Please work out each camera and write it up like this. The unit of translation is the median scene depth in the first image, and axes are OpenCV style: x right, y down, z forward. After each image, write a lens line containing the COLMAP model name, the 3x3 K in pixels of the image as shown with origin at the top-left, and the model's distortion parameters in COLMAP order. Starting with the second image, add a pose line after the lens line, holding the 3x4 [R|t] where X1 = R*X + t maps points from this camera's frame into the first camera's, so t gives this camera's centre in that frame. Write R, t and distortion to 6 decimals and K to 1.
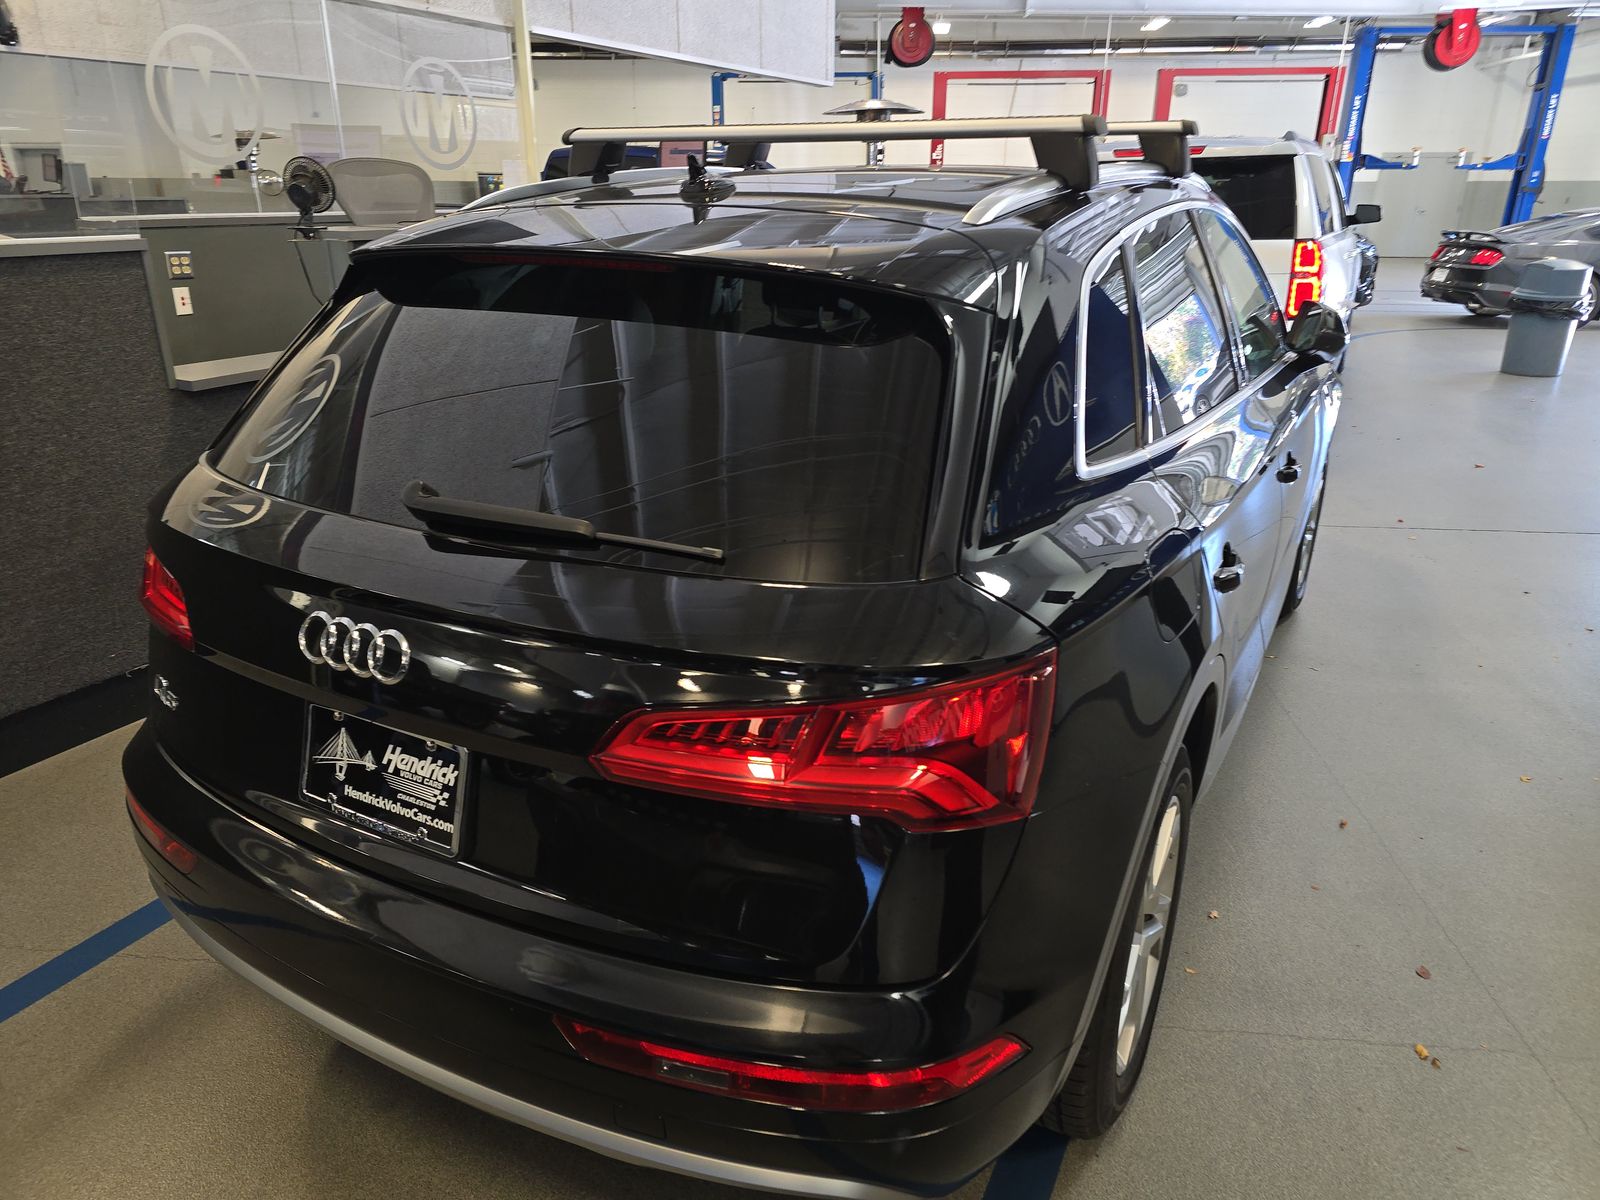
lens RADIAL K [[1073.6, 0, 759.9], [0, 1073.6, 571.3], [0, 0, 1]] dist [0.013698, 0.000507]
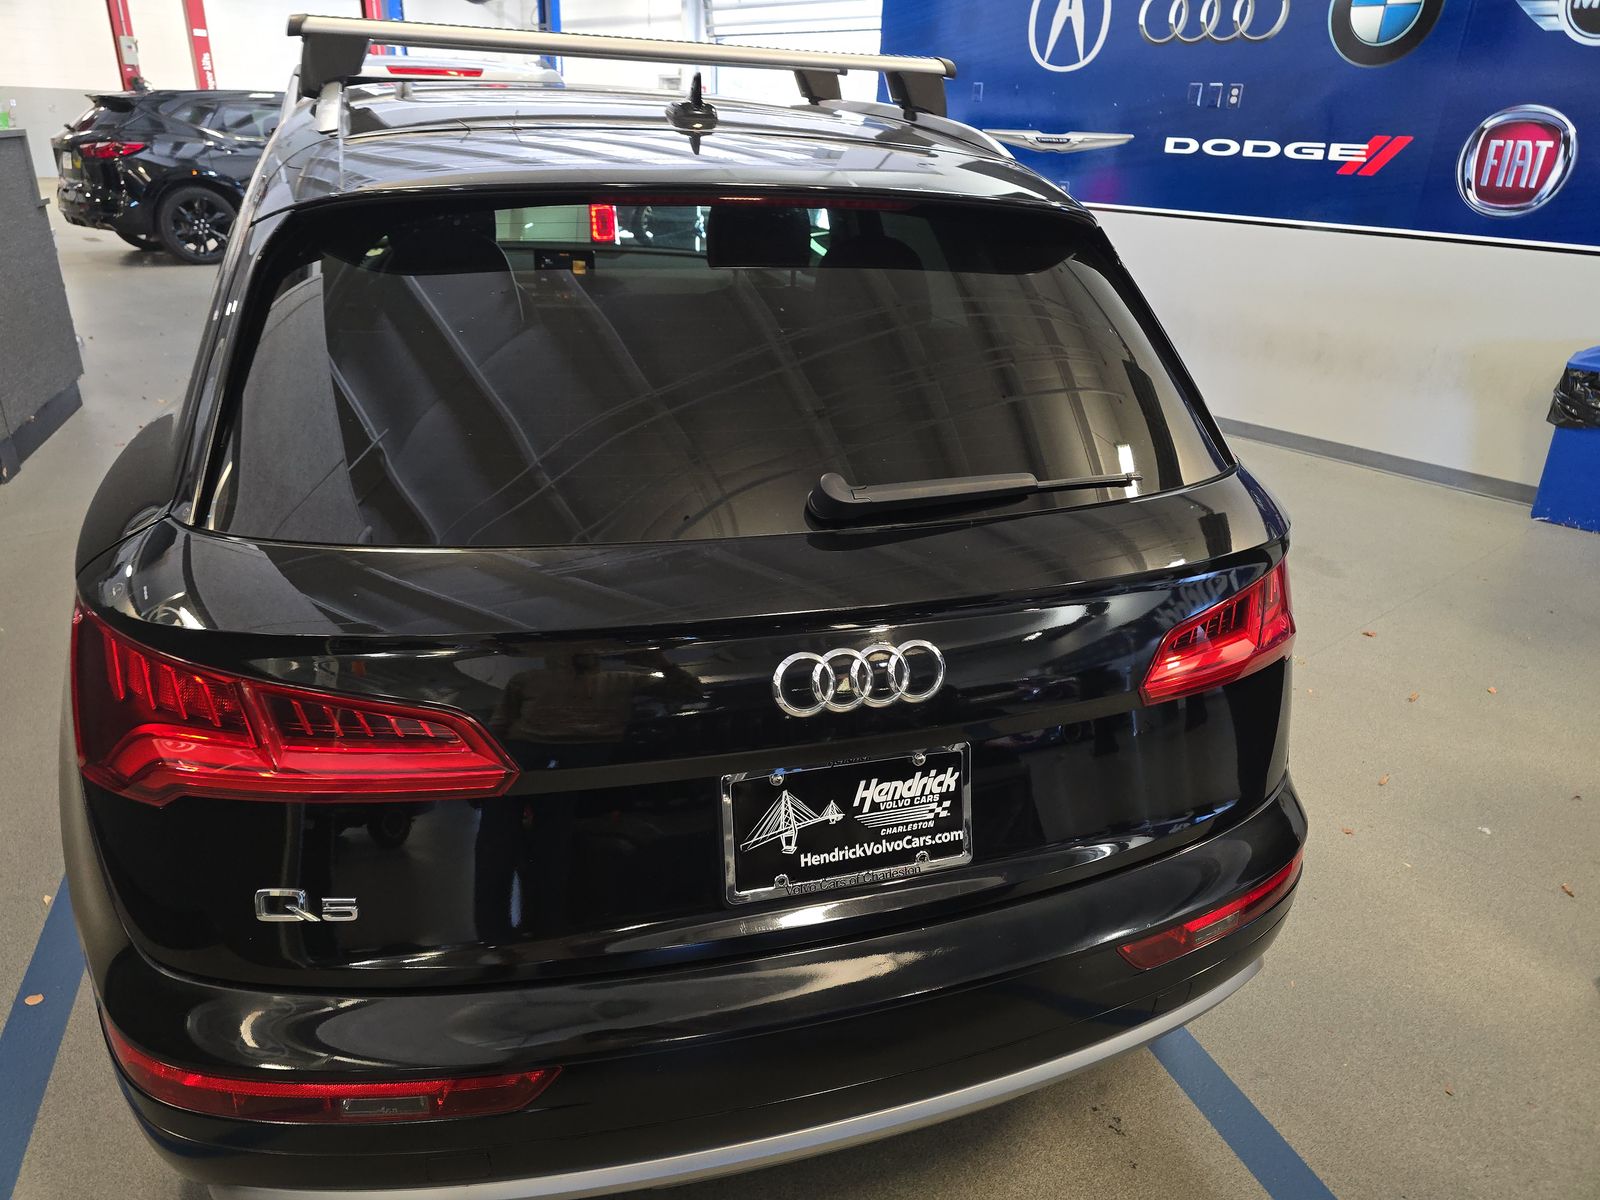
lens RADIAL K [[1114.4, 0, 800.0], [0, 1114.4, 600.0], [0, 0, 1]] dist [0.048206, -0.041353]
pose [[0.688729, -0.262764, 0.675727, -0.910590], [0.215842, 0.964065, 0.154893, -0.121242], [-0.692145, 0.039171, 0.720695, 0.379227]]
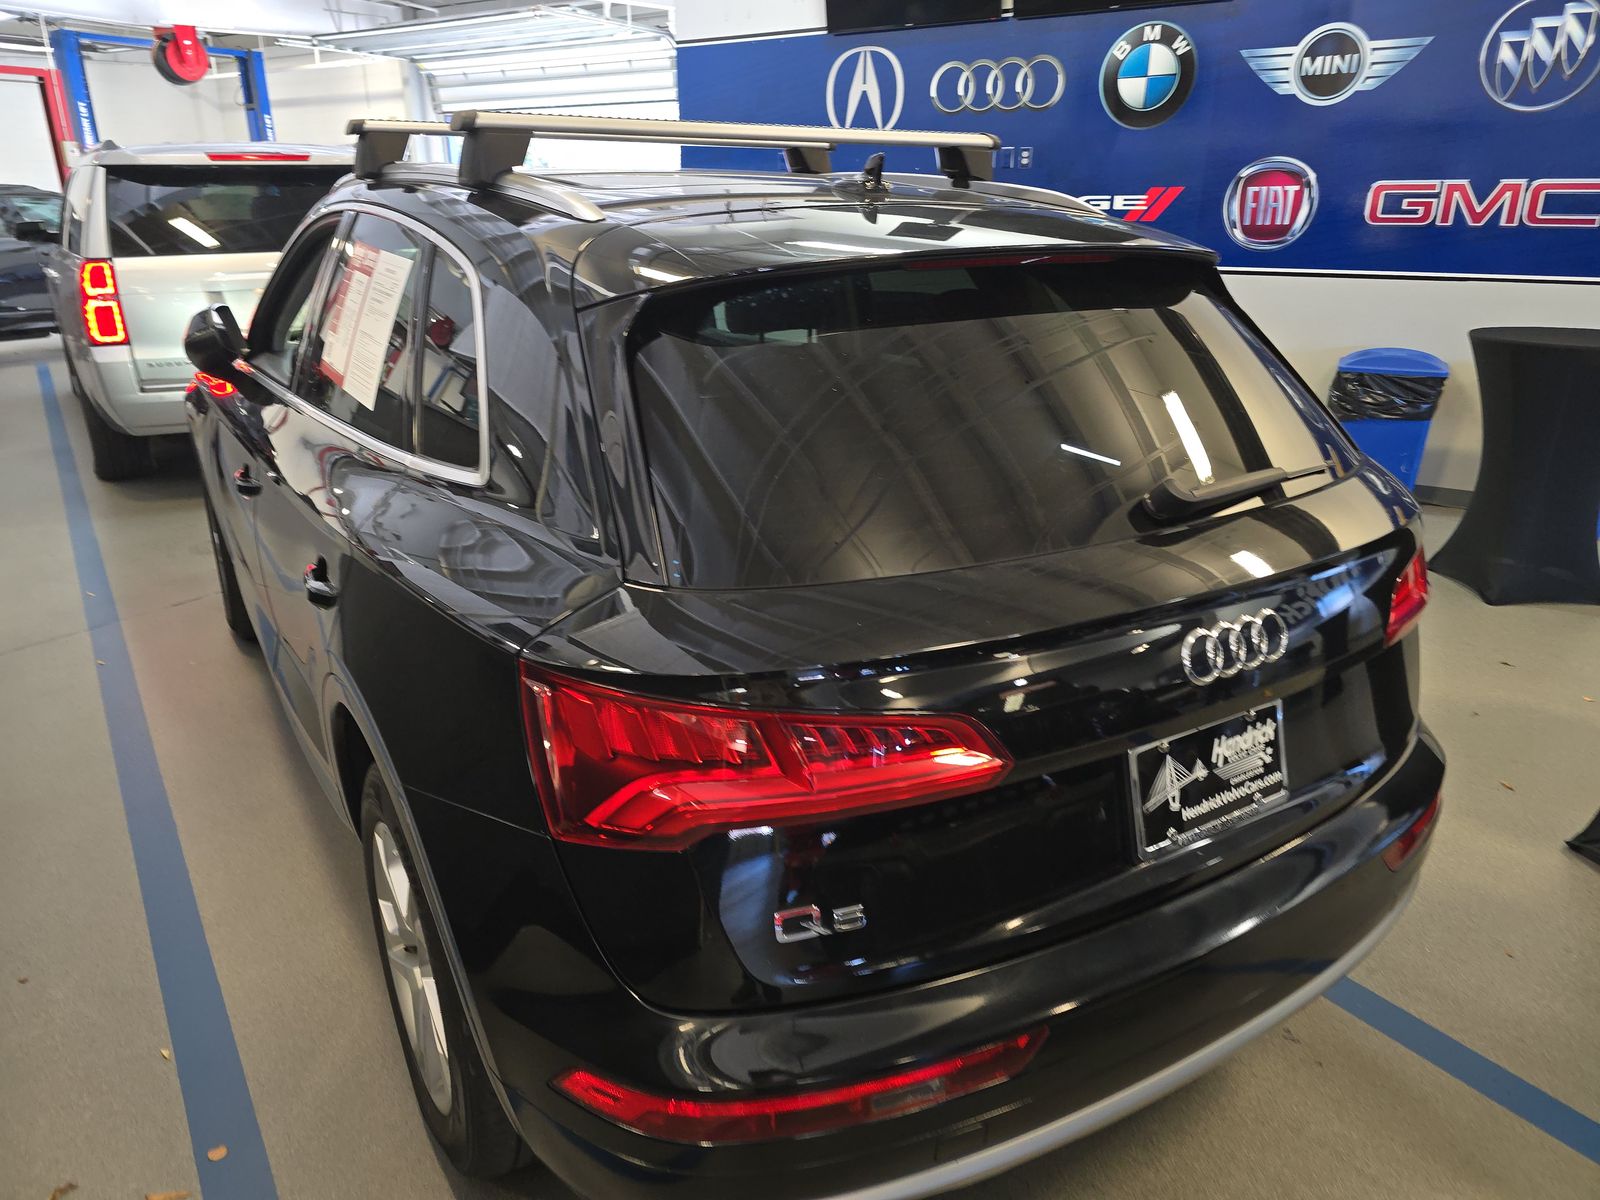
lens RADIAL K [[1114.4, 0, 800.0], [0, 1114.4, 600.0], [0, 0, 1]] dist [0.048206, -0.041353]
pose [[0.482873, -0.300143, 0.822647, -1.306566], [0.302477, 0.938773, 0.164965, -0.240960], [-0.821792, 0.169175, 0.544094, 0.708607]]
